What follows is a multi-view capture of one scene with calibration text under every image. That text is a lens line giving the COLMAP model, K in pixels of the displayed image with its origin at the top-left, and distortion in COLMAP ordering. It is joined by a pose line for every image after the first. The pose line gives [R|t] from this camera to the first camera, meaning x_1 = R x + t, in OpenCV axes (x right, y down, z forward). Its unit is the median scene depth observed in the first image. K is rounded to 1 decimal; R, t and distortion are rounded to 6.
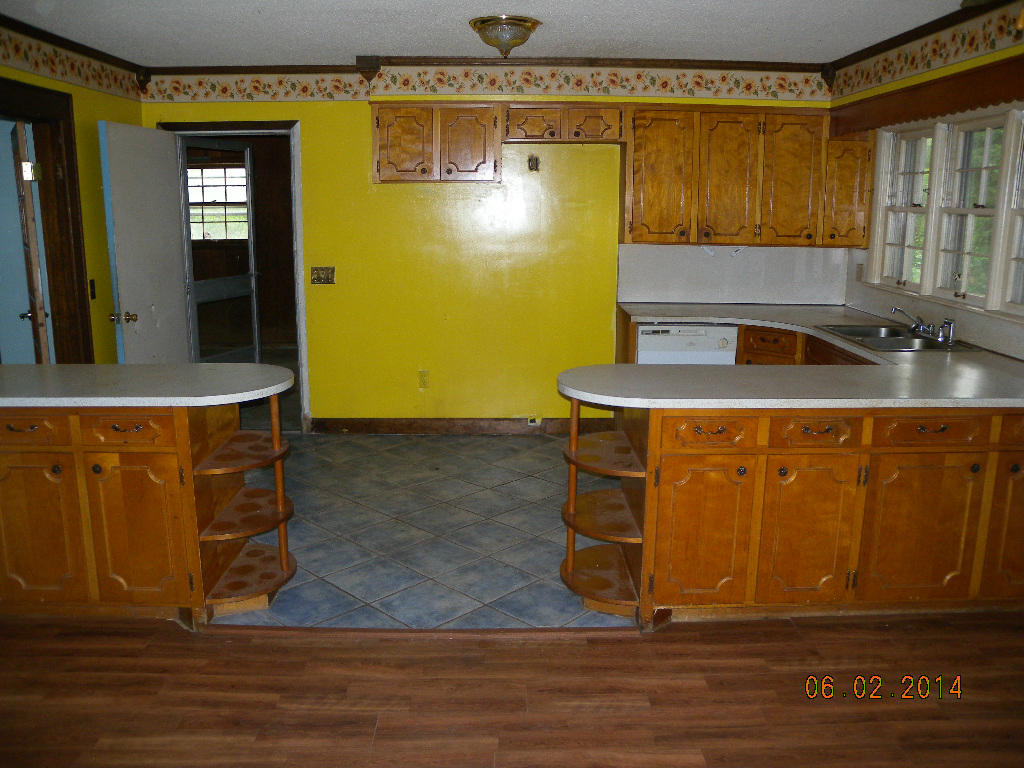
lens RADIAL K [[839.9, 0, 512.0], [0, 839.9, 384.0], [0, 0, 1]] dist [-0.073869, 0.005990]
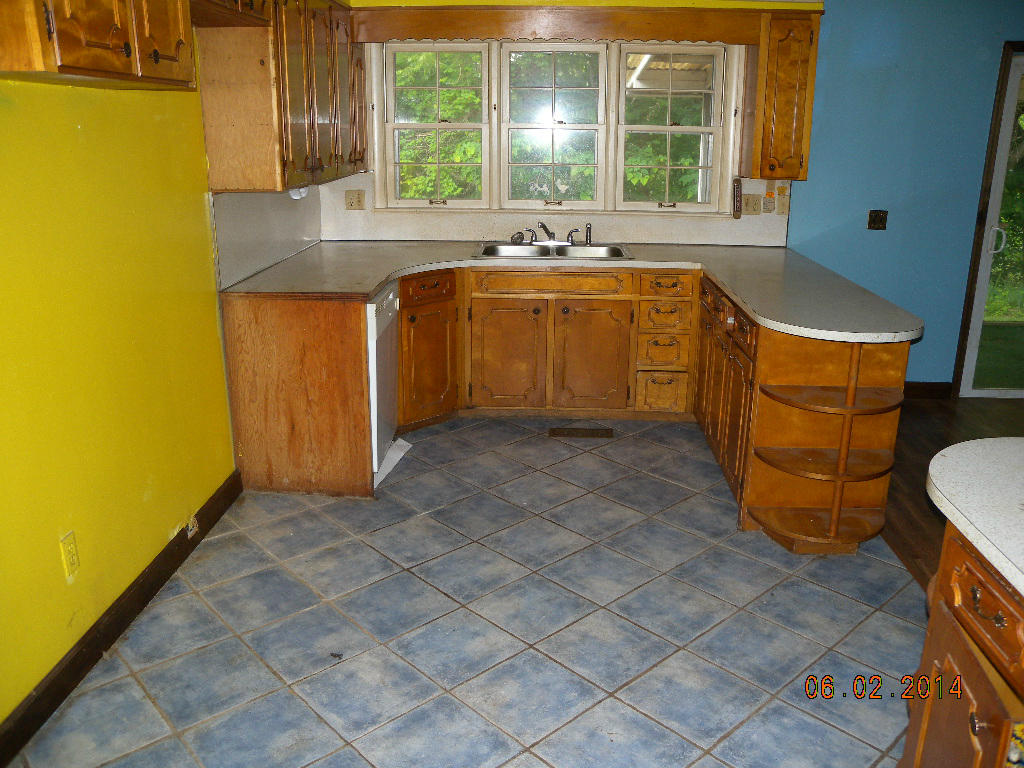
lens RADIAL K [[839.9, 0, 512.0], [0, 839.9, 384.0], [0, 0, 1]] dist [-0.073869, 0.005990]
pose [[0.050412, -0.301212, 0.952224, -0.559284], [0.190008, 0.938915, 0.286943, -0.199537], [-0.980488, 0.166464, 0.104565, 0.850251]]
